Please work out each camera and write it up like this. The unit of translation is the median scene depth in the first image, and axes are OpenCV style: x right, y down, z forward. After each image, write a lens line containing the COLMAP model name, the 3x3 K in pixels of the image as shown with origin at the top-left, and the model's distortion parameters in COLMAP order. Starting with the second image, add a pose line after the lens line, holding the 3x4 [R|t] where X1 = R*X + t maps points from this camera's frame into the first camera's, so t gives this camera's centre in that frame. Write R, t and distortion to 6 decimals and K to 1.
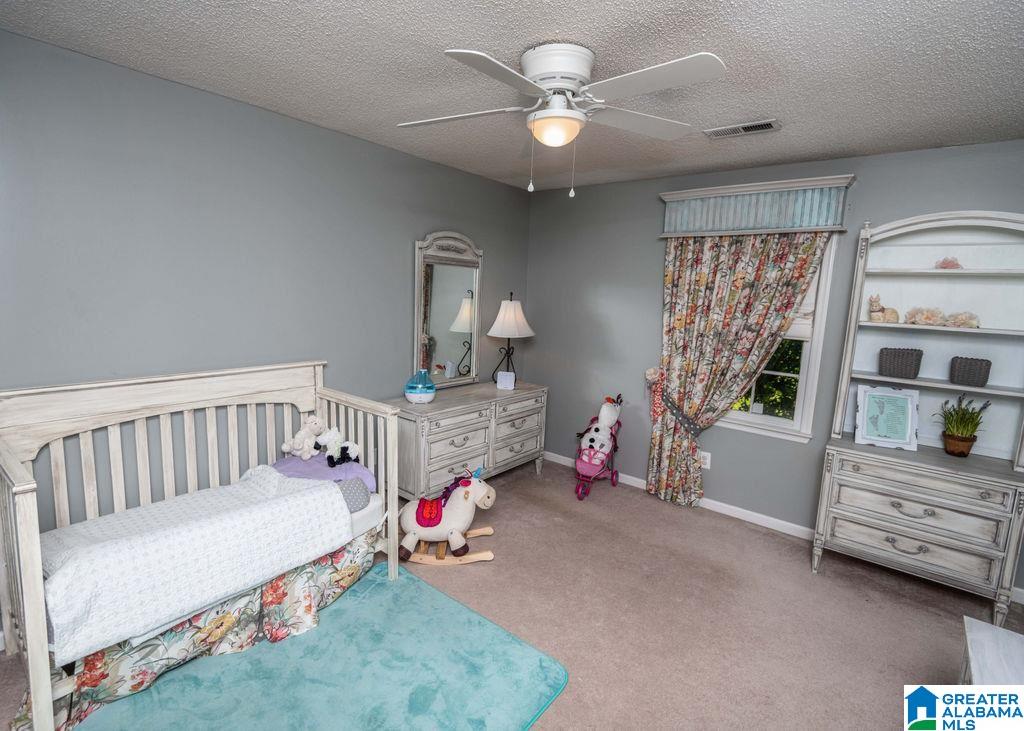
lens RADIAL K [[495.4, 0, 513.7], [0, 495.4, 363.5], [0, 0, 1]] dist [0.026487, -0.001779]
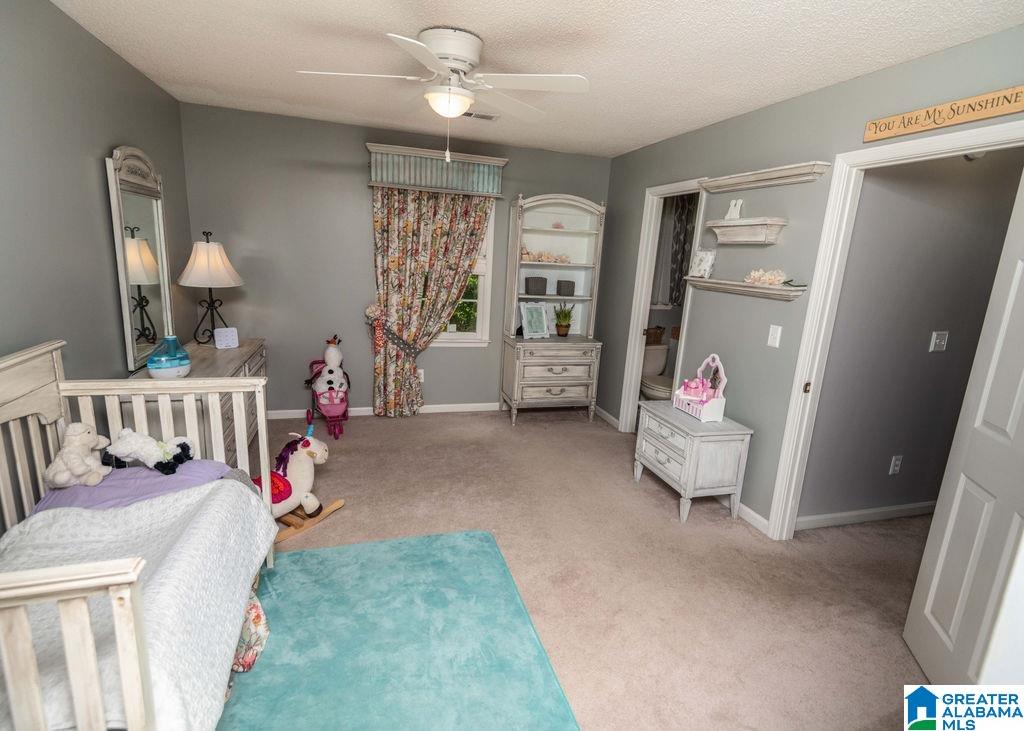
lens RADIAL K [[495.4, 0, 513.0], [0, 495.4, 364.6], [0, 0, 1]] dist [0.026487, -0.001779]
pose [[0.567026, -0.195730, 0.800107, -0.506796], [0.087497, 0.980174, 0.177772, -0.036308], [-0.819040, -0.030794, 0.572910, 0.107984]]
